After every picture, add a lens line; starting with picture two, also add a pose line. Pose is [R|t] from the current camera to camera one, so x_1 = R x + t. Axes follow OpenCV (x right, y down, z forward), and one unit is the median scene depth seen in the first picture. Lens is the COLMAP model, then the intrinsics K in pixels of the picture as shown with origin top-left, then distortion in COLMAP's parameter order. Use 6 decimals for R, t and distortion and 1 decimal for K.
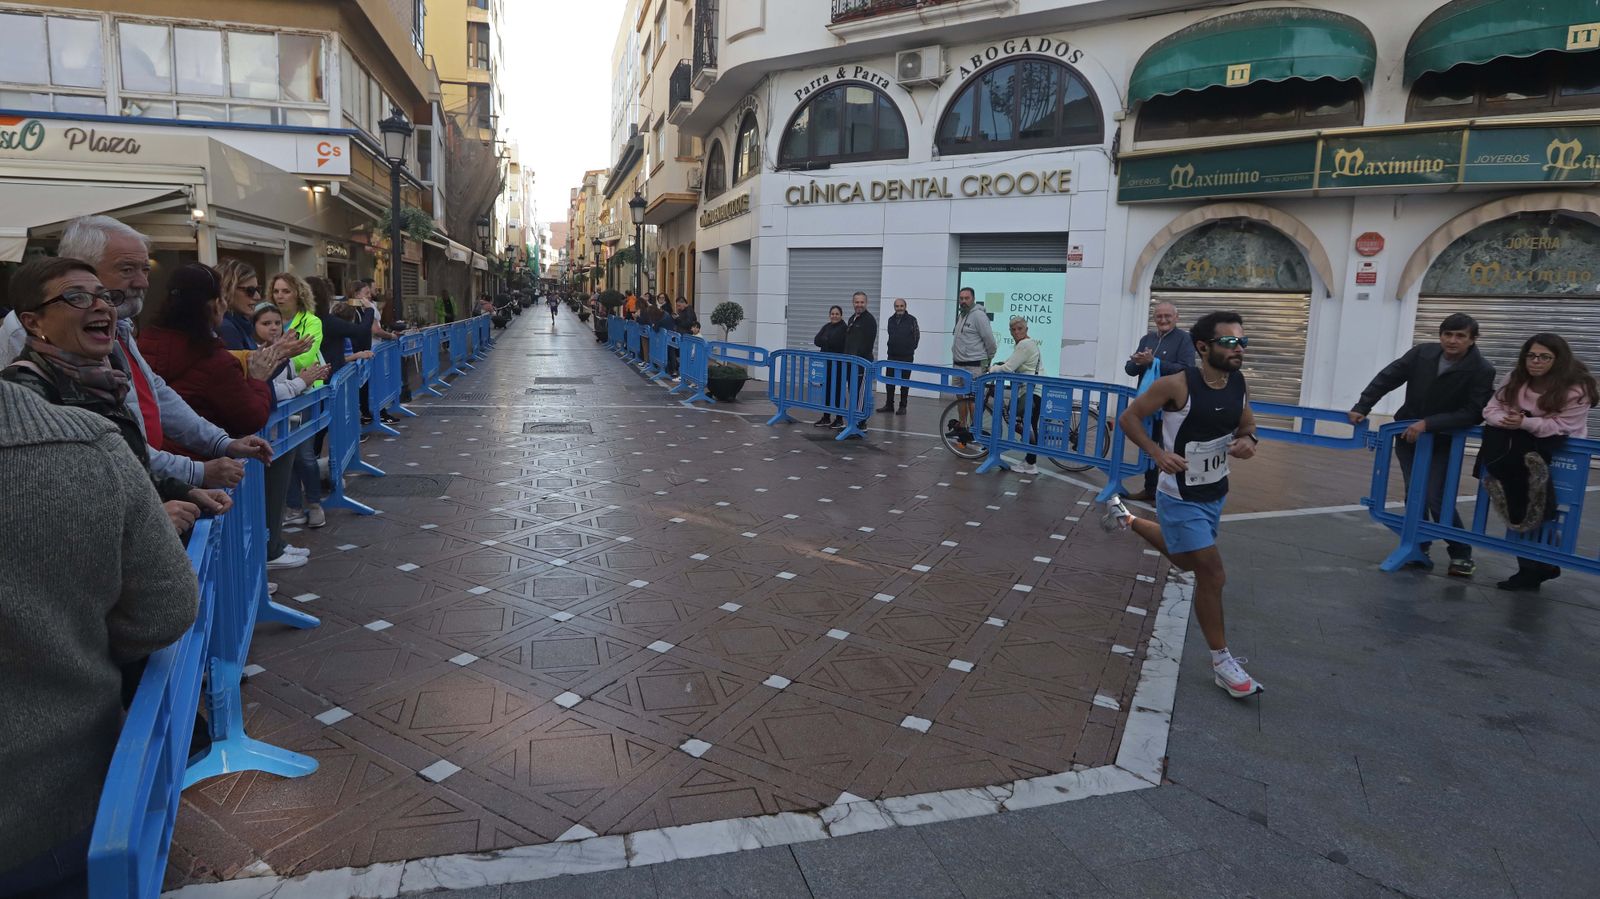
lens RADIAL K [[864.7, 0, 811.7], [0, 864.7, 427.4], [0, 0, 1]] dist [-0.044902, 0.014730]
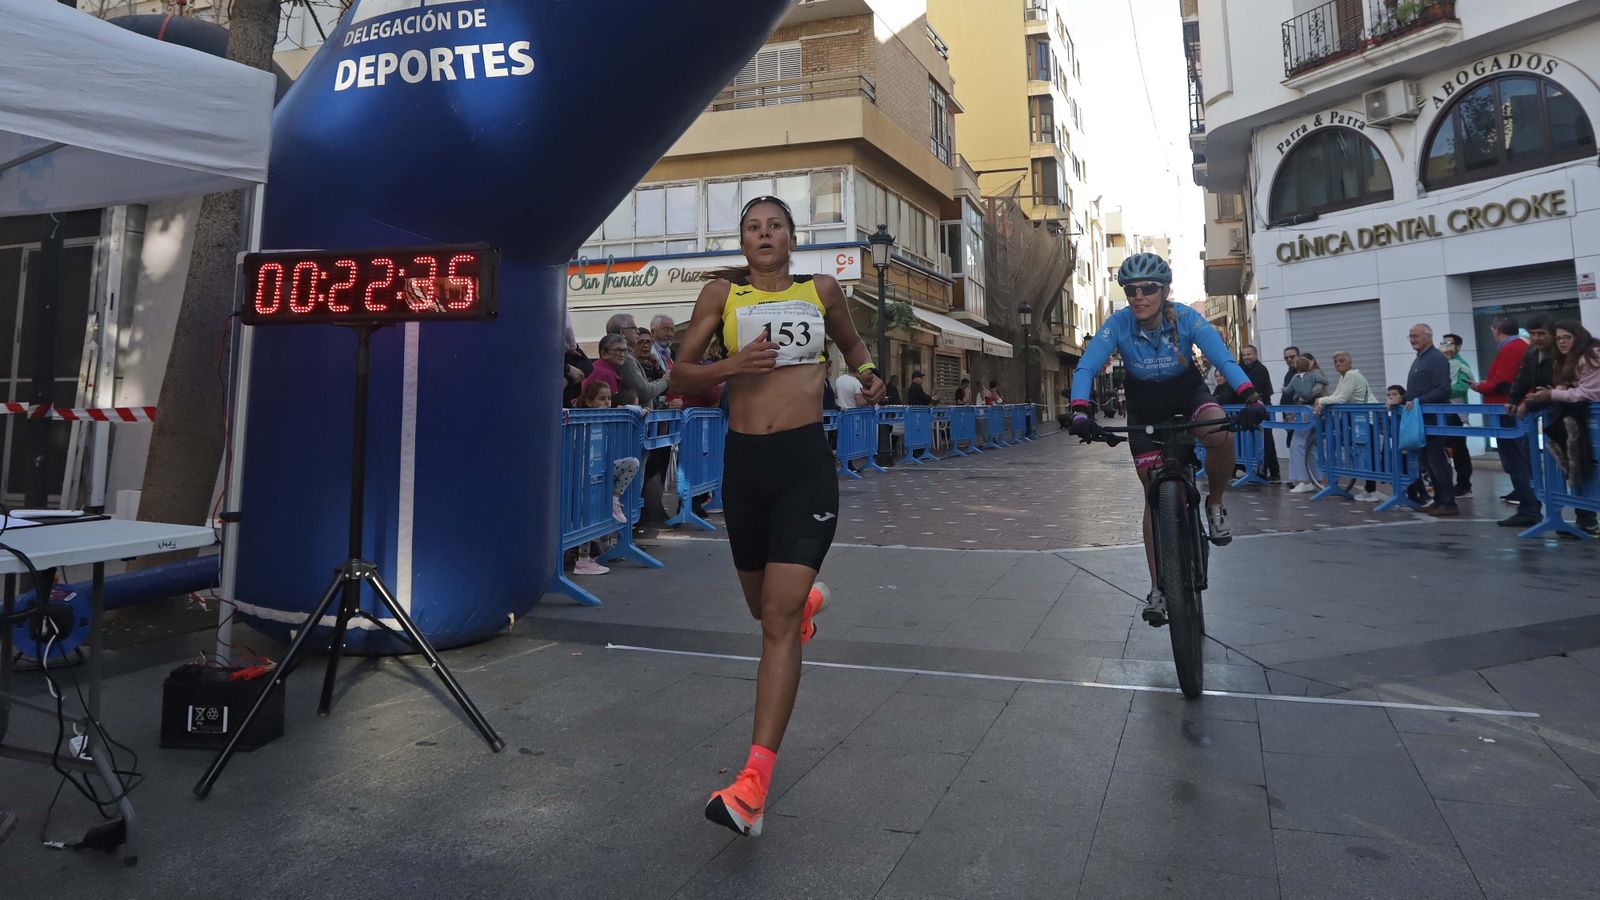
lens RADIAL K [[1178.6, 0, 801.1], [0, 1178.6, 242.1], [0, 0, 1]] dist [-0.049606, 0.022992]
pose [[0.818844, -0.119228, -0.561497, 0.312261], [-0.045056, 0.961823, -0.269939, 0.097943], [0.572245, 0.246337, 0.782211, -0.331232]]
